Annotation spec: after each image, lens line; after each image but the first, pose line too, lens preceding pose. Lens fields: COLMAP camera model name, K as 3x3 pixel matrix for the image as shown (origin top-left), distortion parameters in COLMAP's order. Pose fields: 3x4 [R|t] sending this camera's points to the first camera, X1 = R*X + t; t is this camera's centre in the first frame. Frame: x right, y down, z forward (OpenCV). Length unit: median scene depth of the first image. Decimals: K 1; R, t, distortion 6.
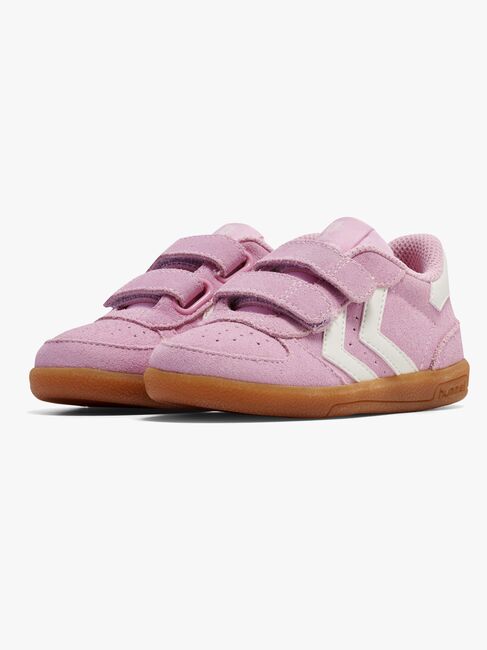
lens RADIAL K [[2937.9, 0, 243.5], [0, 2937.9, 325.0], [0, 0, 1]] dist [-0.214851, -1.217741]
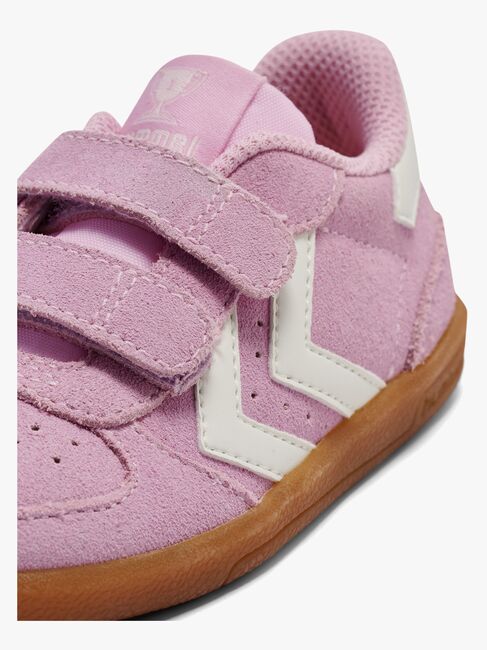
lens RADIAL K [[2937.9, 0, 243.5], [0, 2937.9, 325.0], [0, 0, 1]] dist [-0.214851, -1.217741]
pose [[0.987261, -0.102072, 0.122053, -0.017760], [0.060999, 0.951303, 0.302161, -0.136064], [-0.146951, -0.290867, 0.945411, 0.584344]]
